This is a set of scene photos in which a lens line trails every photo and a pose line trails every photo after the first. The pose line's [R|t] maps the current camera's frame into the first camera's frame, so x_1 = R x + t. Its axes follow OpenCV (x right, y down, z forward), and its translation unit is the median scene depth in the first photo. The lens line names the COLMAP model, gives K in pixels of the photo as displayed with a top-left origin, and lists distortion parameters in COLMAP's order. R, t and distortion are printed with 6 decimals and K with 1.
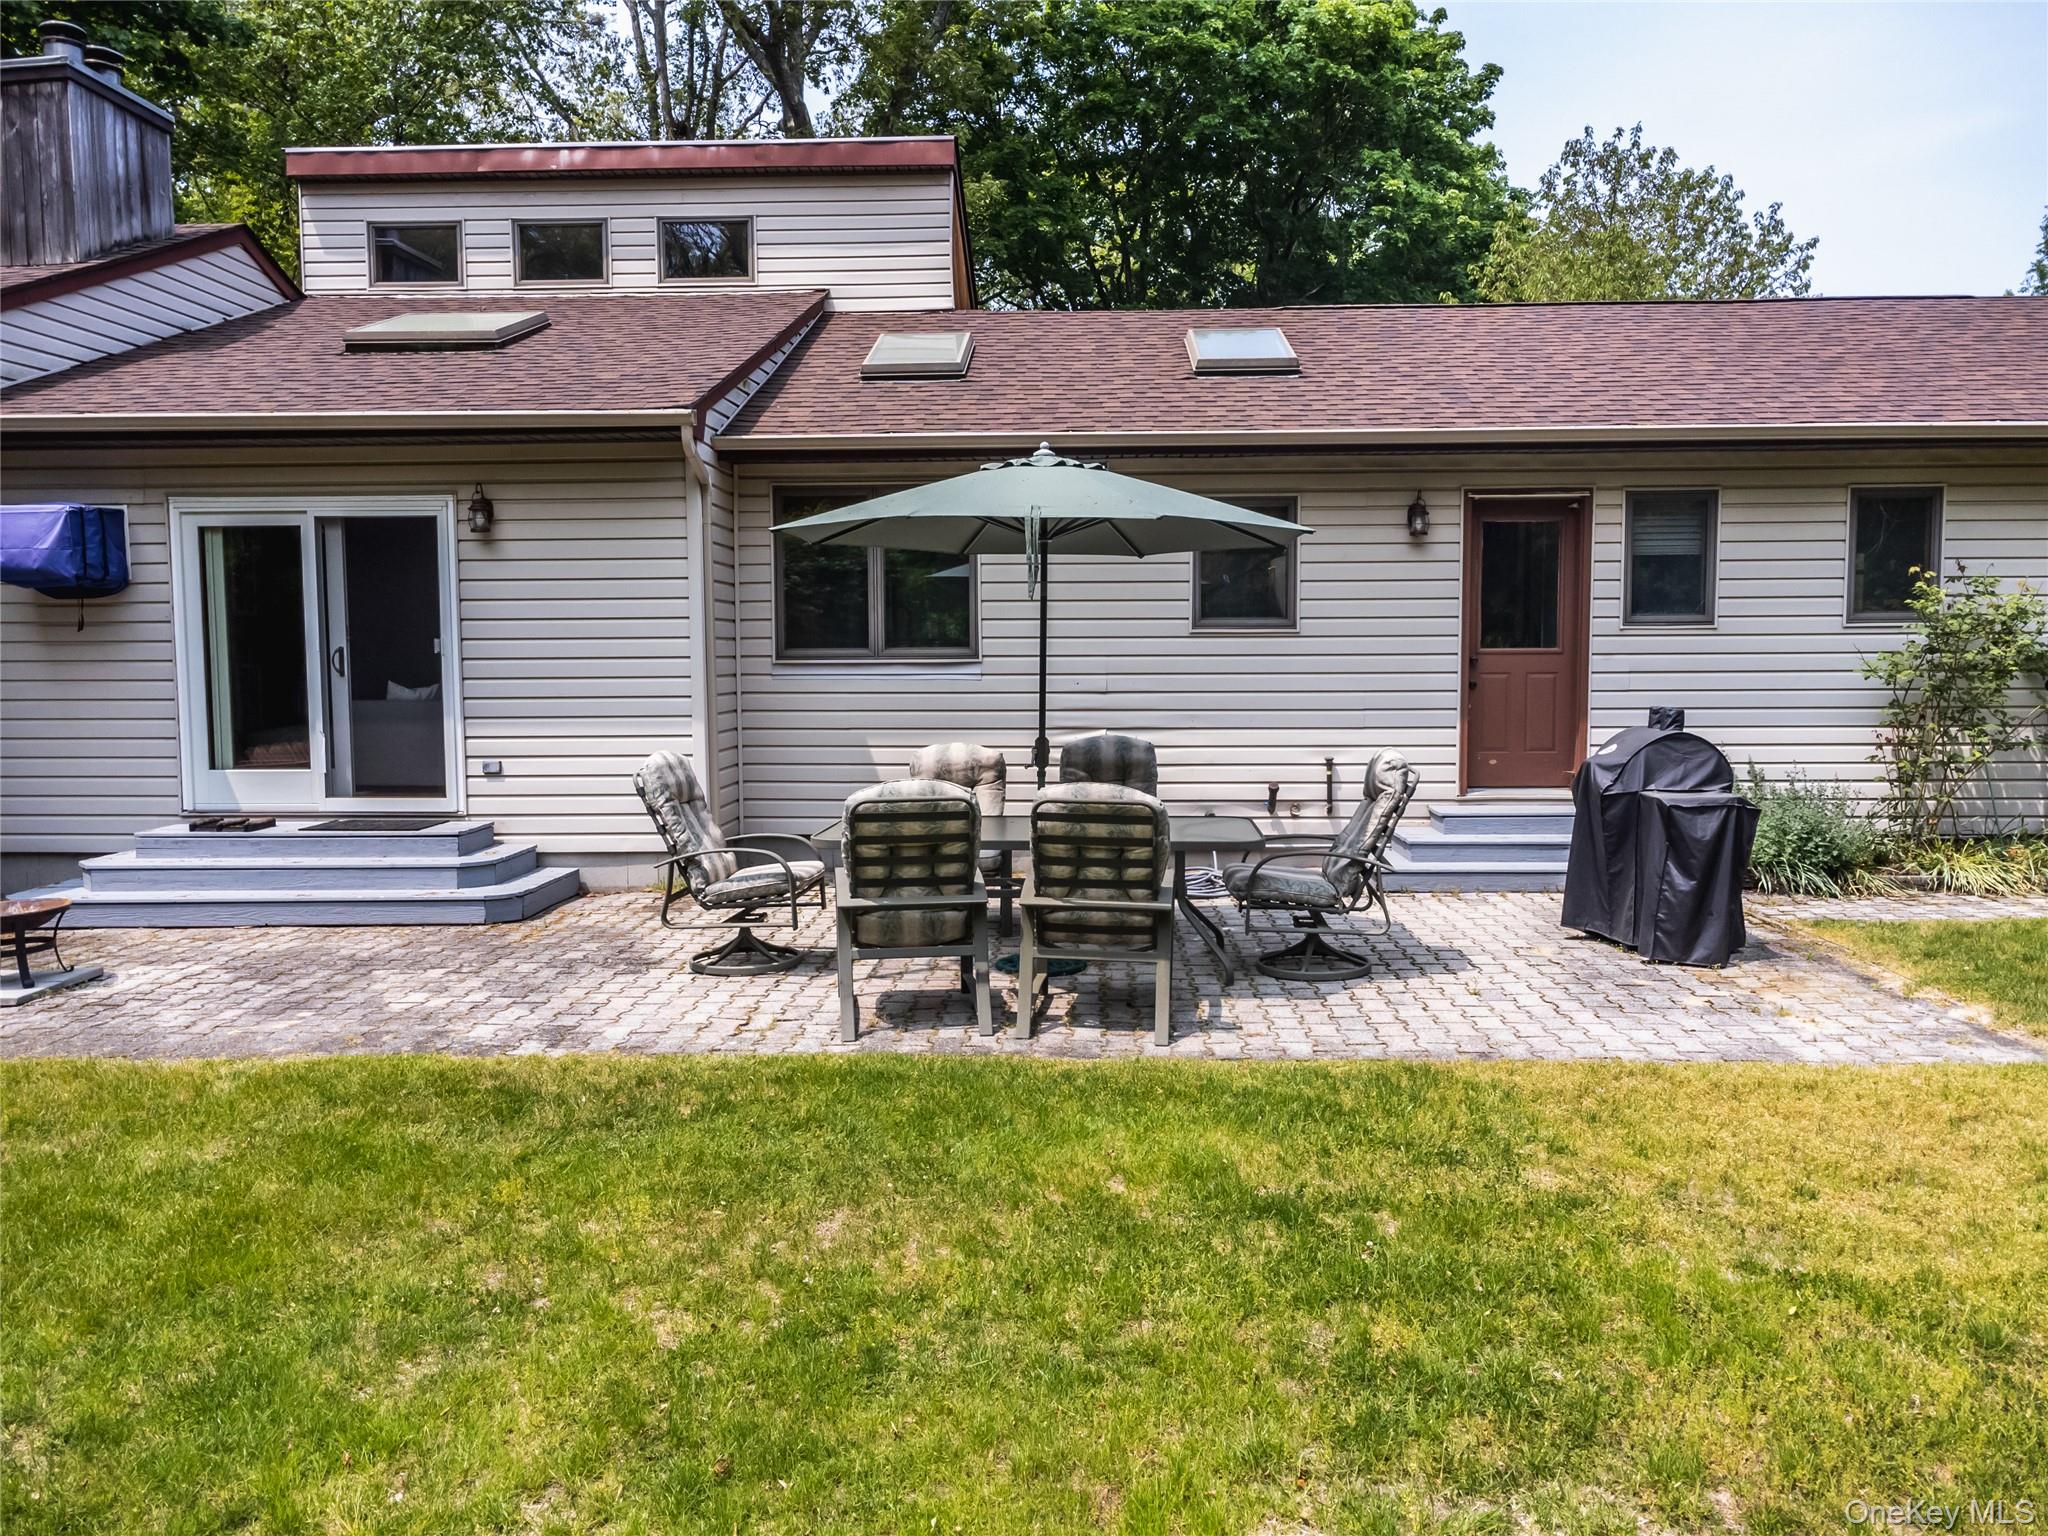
lens RADIAL K [[1491.7, 0, 1029.6], [0, 1491.7, 764.4], [0, 0, 1]] dist [0.007781, -0.010588]
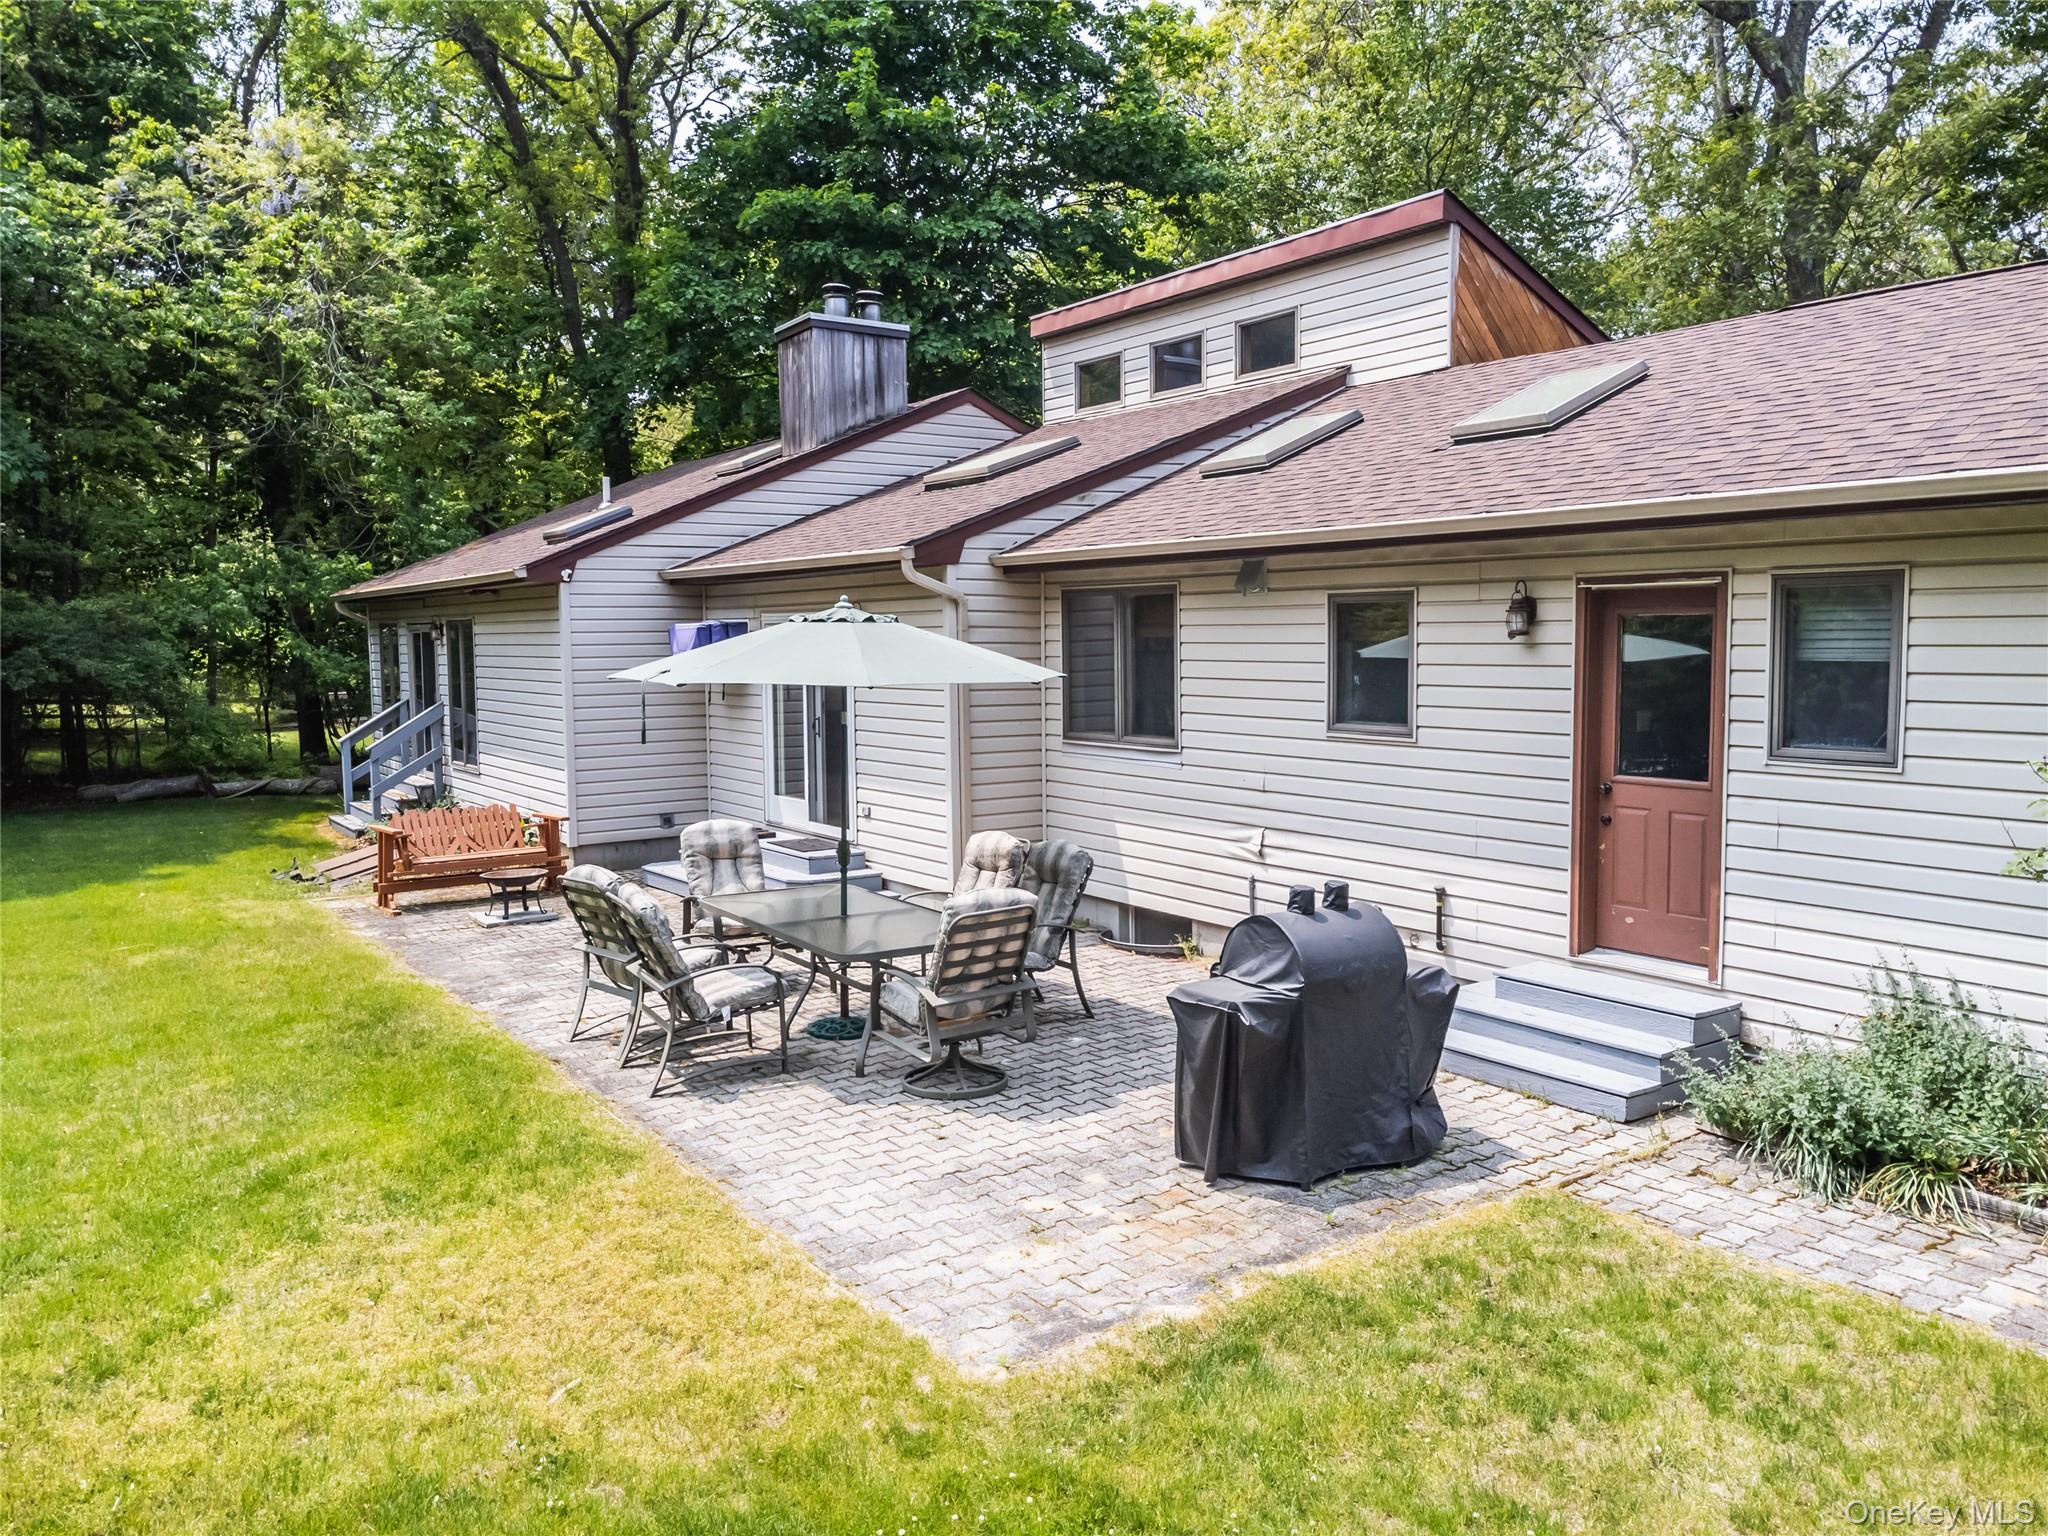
lens RADIAL K [[1491.7, 0, 1030.7], [0, 1491.7, 769.1], [0, 0, 1]] dist [0.007781, -0.010588]
pose [[0.607772, 0.071690, -0.790869, 0.753032], [-0.059359, 0.997232, 0.044779, -0.099625], [0.791890, 0.019730, 0.610345, 0.276537]]
